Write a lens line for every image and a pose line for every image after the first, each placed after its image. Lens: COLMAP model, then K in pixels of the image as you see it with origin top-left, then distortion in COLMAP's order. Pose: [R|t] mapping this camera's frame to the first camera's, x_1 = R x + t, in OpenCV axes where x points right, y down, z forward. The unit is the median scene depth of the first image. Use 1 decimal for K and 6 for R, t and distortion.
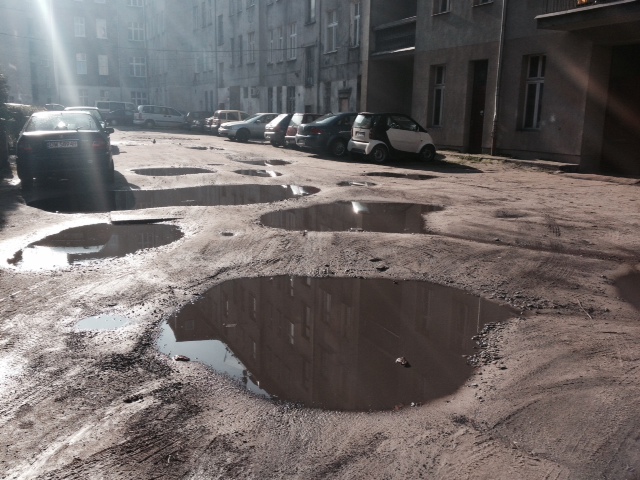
lens RADIAL K [[597.2, 0, 320.0], [0, 597.2, 240.0], [0, 0, 1]] dist [0.113303, -0.233288]
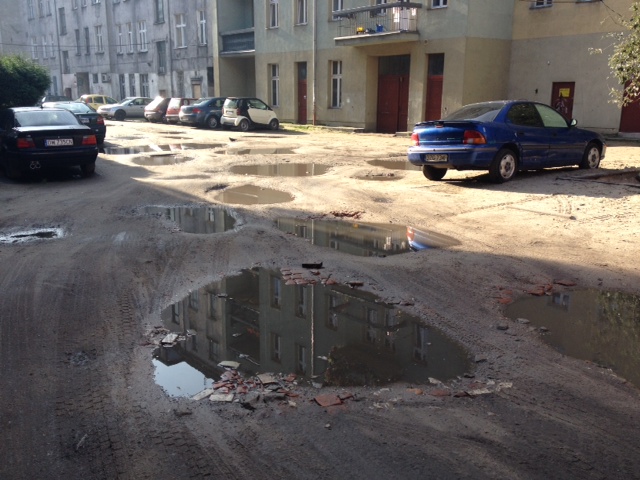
lens RADIAL K [[597.2, 0, 320.0], [0, 597.2, 240.0], [0, 0, 1]] dist [0.113303, -0.233288]
pose [[0.954016, -0.083082, 0.288011, -0.146668], [0.073793, 0.996347, 0.042978, 0.077497], [-0.290529, -0.019749, 0.956662, -0.421759]]
